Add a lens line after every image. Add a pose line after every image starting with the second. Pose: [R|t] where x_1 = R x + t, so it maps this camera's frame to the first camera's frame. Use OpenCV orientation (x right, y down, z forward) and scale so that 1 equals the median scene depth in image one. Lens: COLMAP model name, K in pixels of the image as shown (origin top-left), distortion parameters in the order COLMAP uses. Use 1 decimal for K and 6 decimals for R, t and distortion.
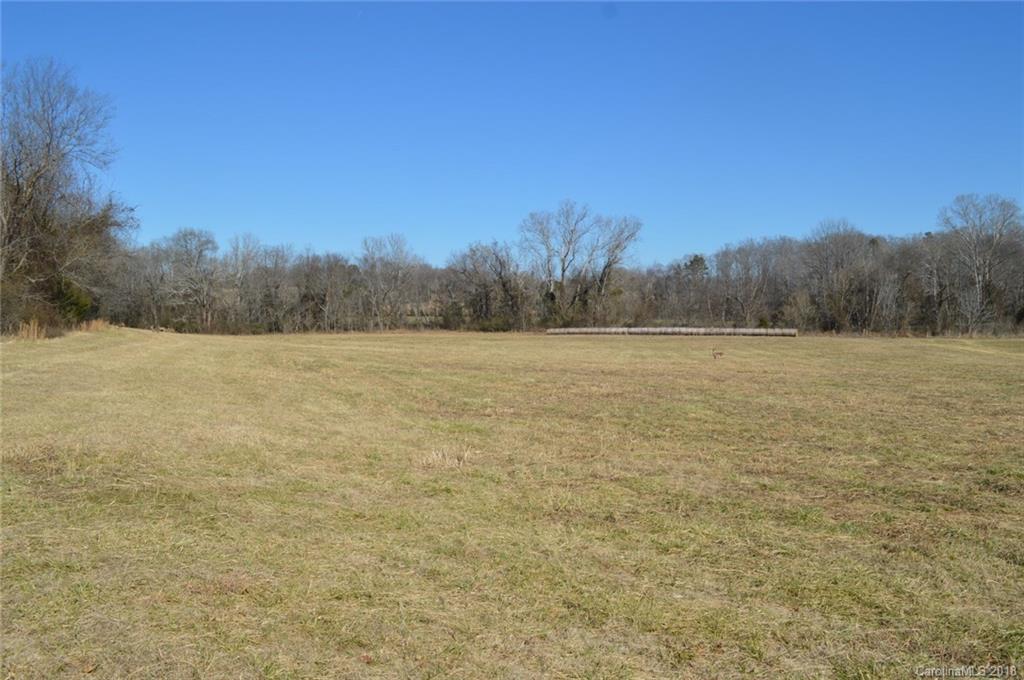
lens RADIAL K [[858.8, 0, 511.1], [0, 858.8, 339.7], [0, 0, 1]] dist [-0.008629, -0.002177]
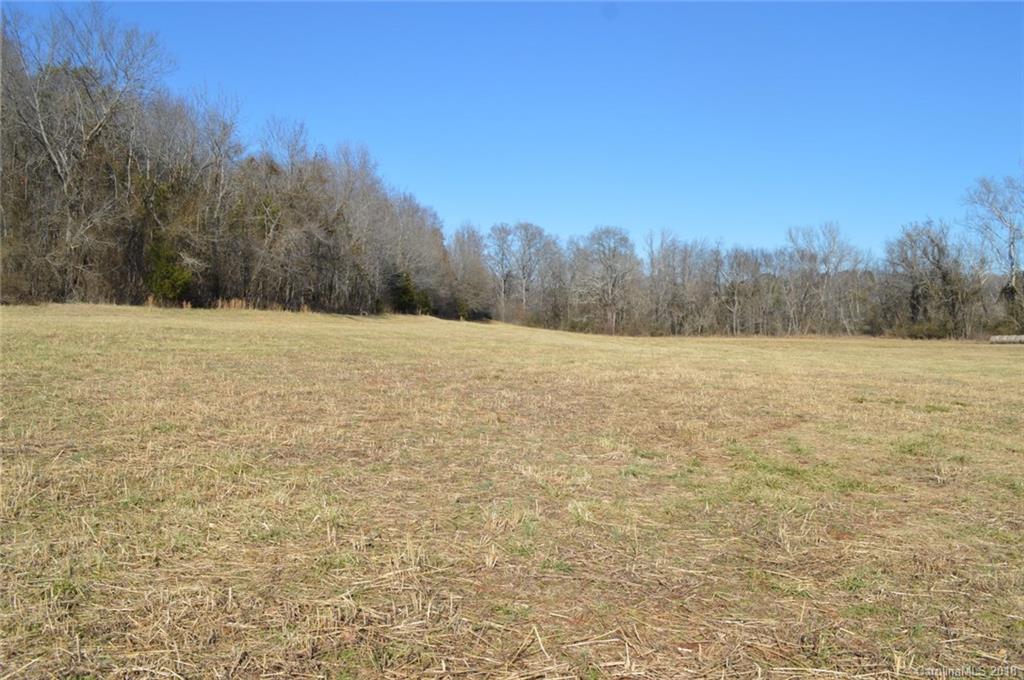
lens RADIAL K [[858.8, 0, 512.6], [0, 858.8, 340.8], [0, 0, 1]] dist [-0.008629, -0.002177]
pose [[0.821796, 0.026549, -0.569164, 0.108804], [-0.033049, 0.999453, -0.001099, 0.005186], [0.568823, 0.019713, 0.822224, 0.159186]]
